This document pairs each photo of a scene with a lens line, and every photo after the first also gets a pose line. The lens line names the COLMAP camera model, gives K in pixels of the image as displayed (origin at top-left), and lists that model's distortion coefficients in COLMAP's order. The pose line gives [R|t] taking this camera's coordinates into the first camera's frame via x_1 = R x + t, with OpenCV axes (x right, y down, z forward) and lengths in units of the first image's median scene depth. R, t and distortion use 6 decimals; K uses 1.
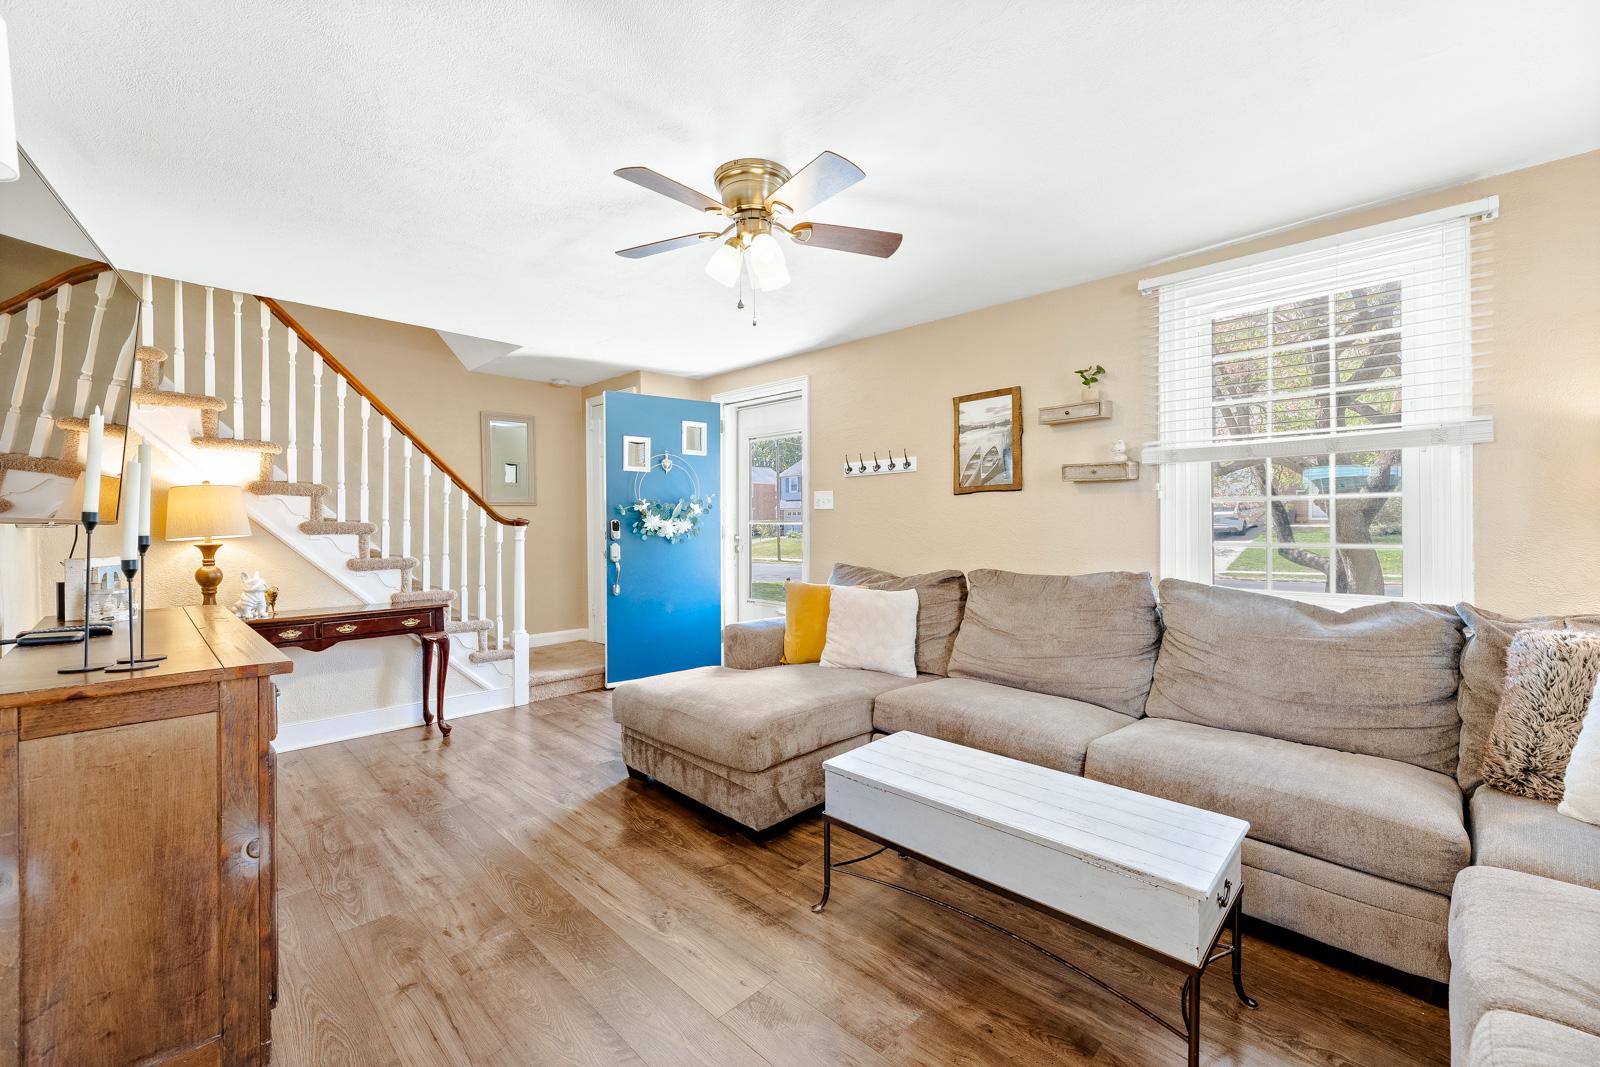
lens RADIAL K [[654.2, 0, 803.1], [0, 654.2, 536.9], [0, 0, 1]] dist [-0.001670, 0.000031]
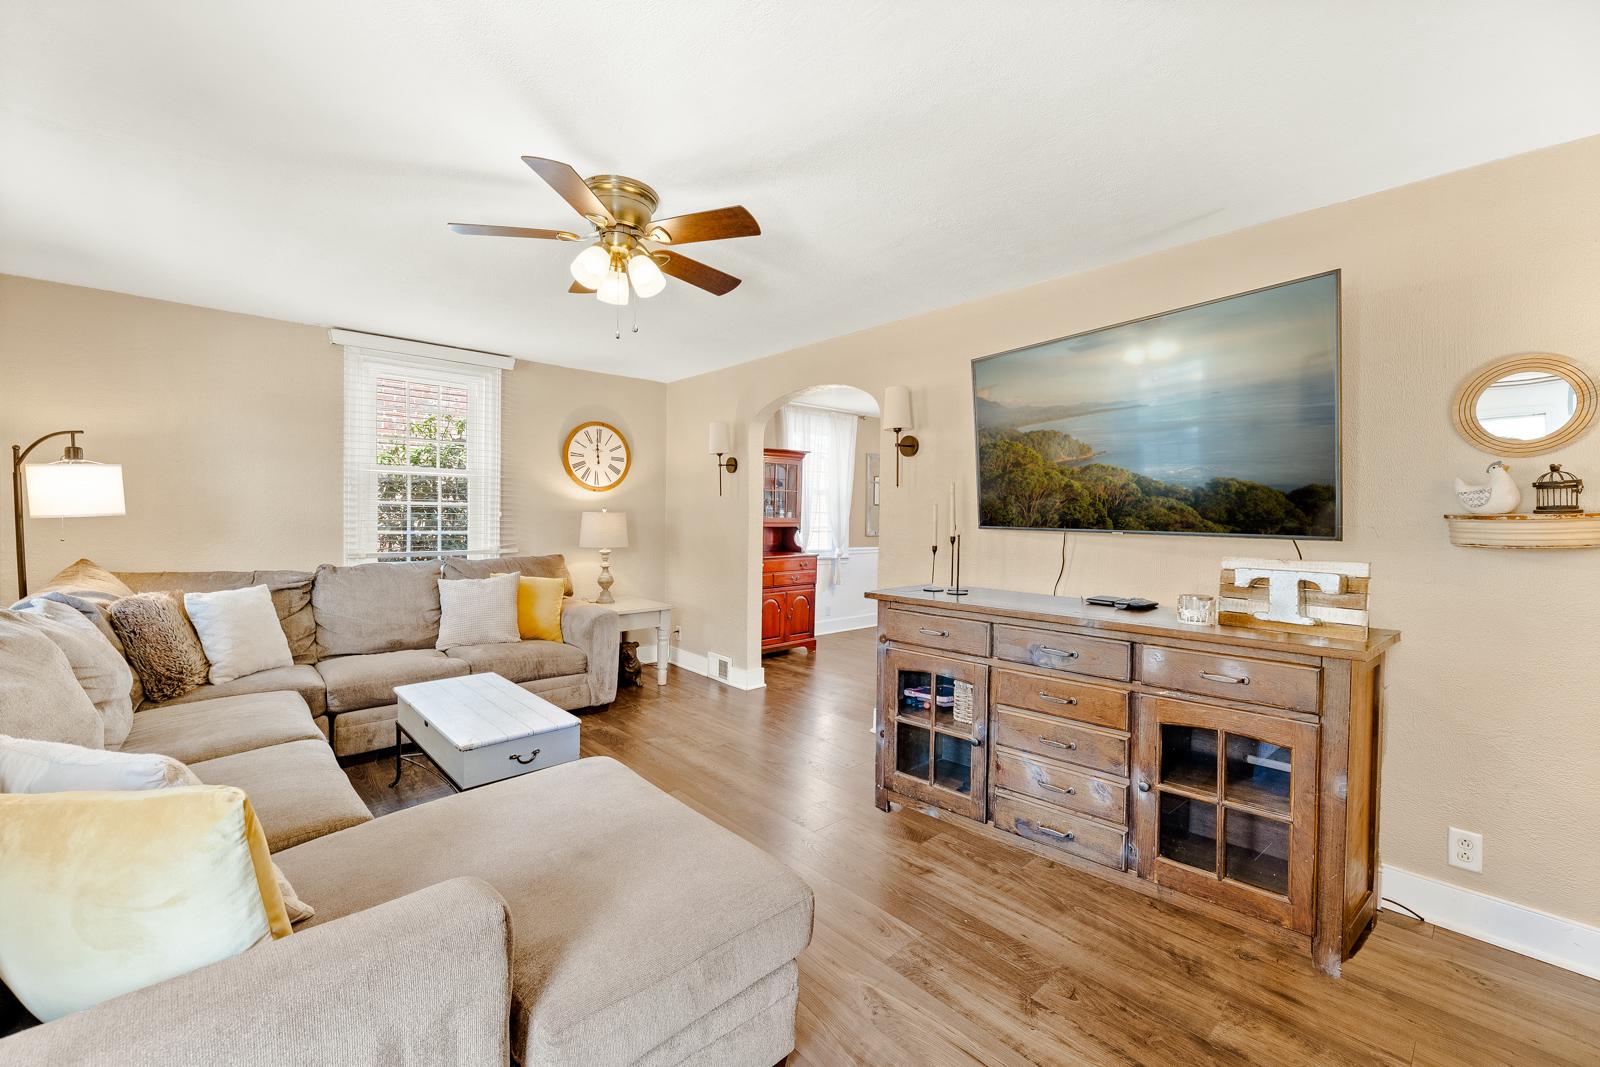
lens RADIAL K [[648.2, 0, 803.7], [0, 648.2, 527.5], [0, 0, 1]] dist [-0.001165, 0.000118]
pose [[-0.998629, -0.007570, 0.051787, -0.275531], [-0.005470, 0.999162, 0.040566, -0.047714], [-0.052050, 0.040227, -0.997834, 1.321232]]
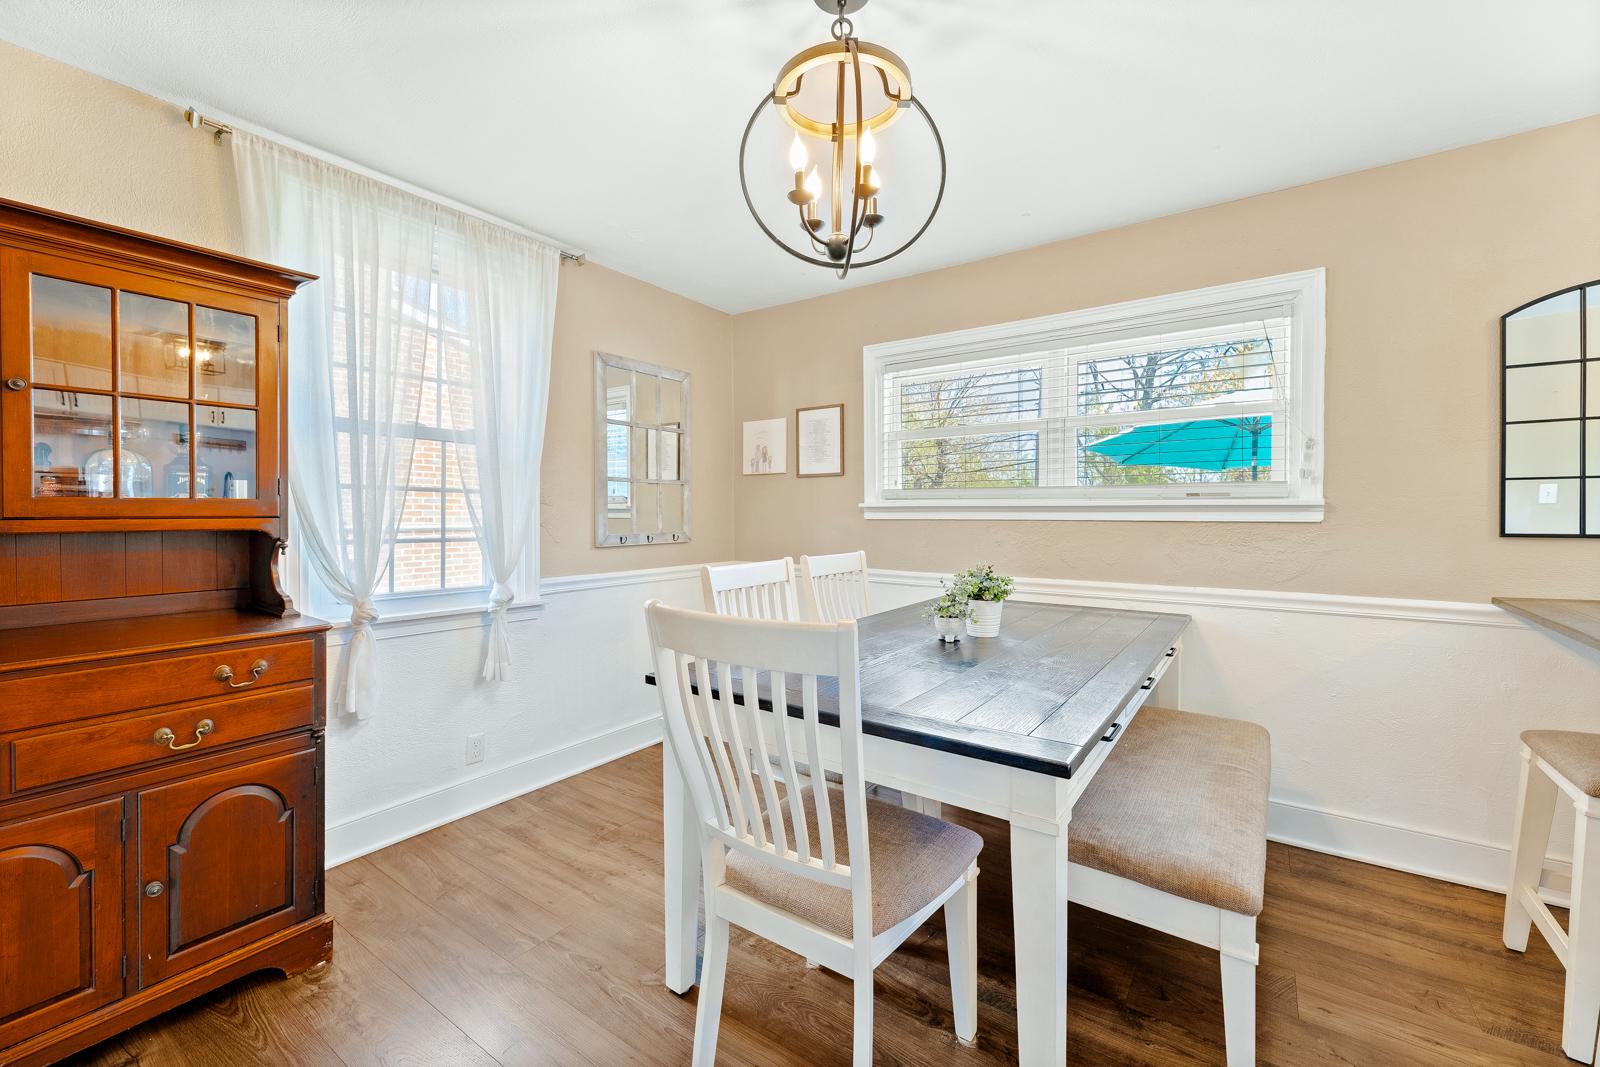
lens RADIAL K [[656.7, 0, 803.1], [0, 656.7, 516.1], [0, 0, 1]] dist [-0.000144, 0.000064]
pose [[-0.987170, 0.004559, -0.159605, -0.506572], [0.000737, 0.999712, 0.023998, 0.000064], [0.159669, 0.023573, -0.986889, 0.116433]]
